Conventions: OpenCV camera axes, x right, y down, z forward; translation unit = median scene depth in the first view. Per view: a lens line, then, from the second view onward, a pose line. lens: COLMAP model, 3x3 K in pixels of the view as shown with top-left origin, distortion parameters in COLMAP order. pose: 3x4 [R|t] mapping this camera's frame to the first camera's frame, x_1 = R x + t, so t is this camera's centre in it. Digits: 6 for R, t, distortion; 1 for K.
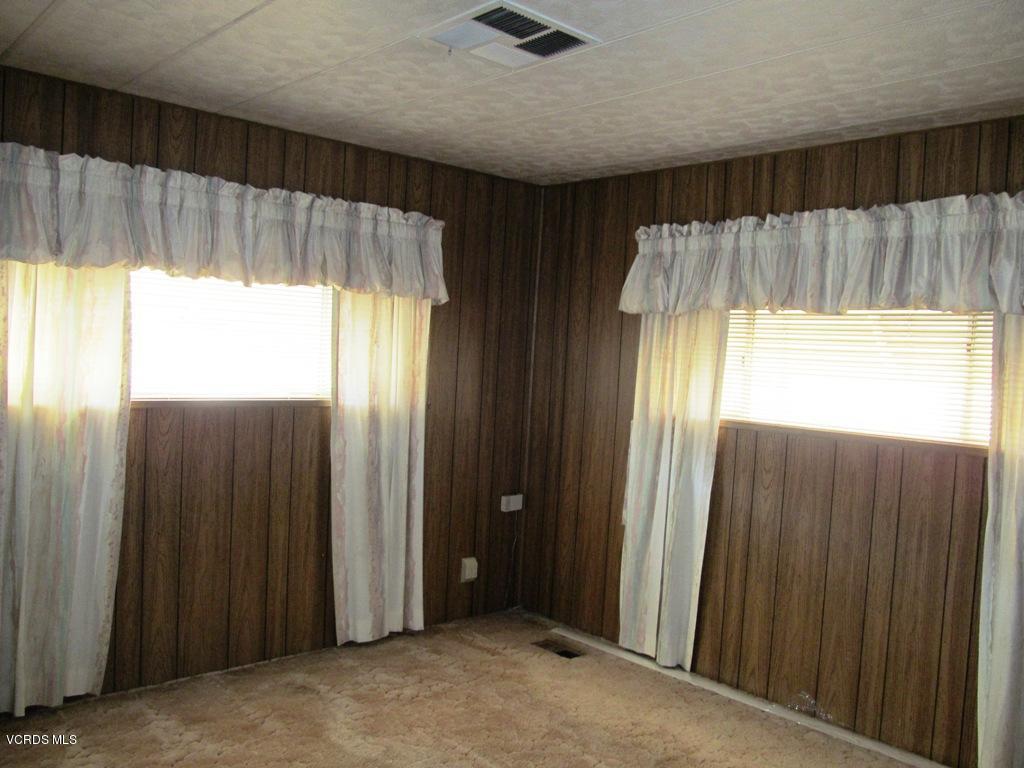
lens RADIAL K [[852.8, 0, 506.4], [0, 852.8, 386.6], [0, 0, 1]] dist [-0.055841, 0.021635]
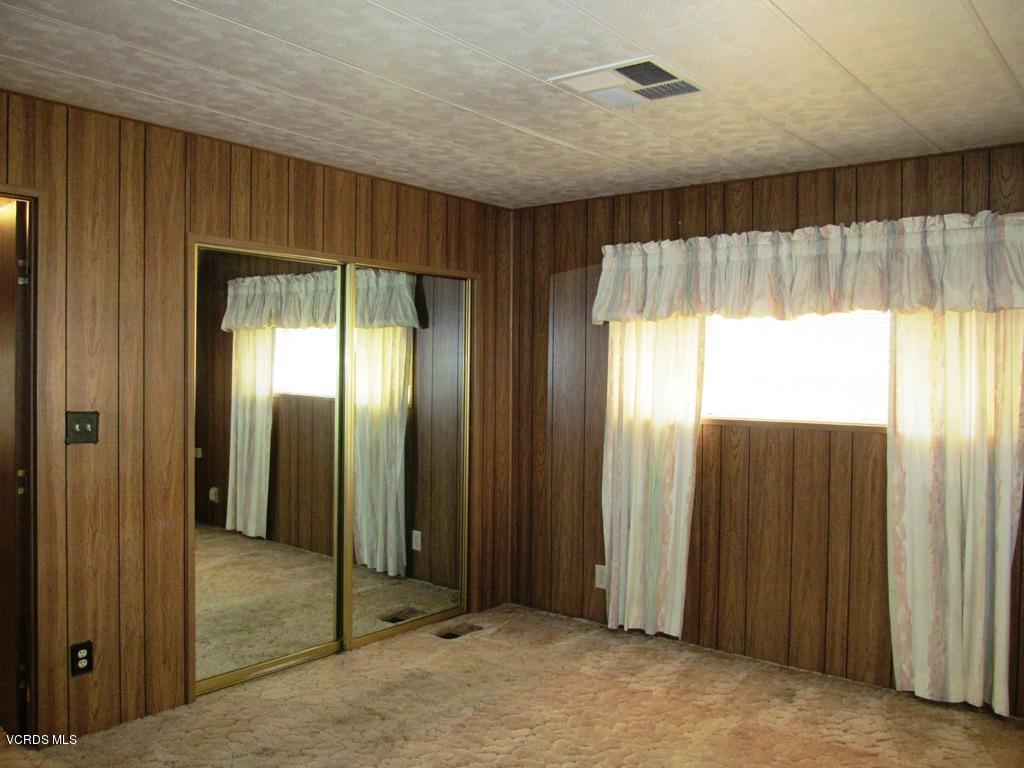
lens RADIAL K [[852.8, 0, 513.3], [0, 852.8, 378.9], [0, 0, 1]] dist [-0.055841, 0.021635]
pose [[0.167854, -0.028970, -0.985386, 0.702951], [-0.039862, 0.998551, -0.036147, 0.013772], [0.985006, 0.045347, 0.166456, 0.442399]]
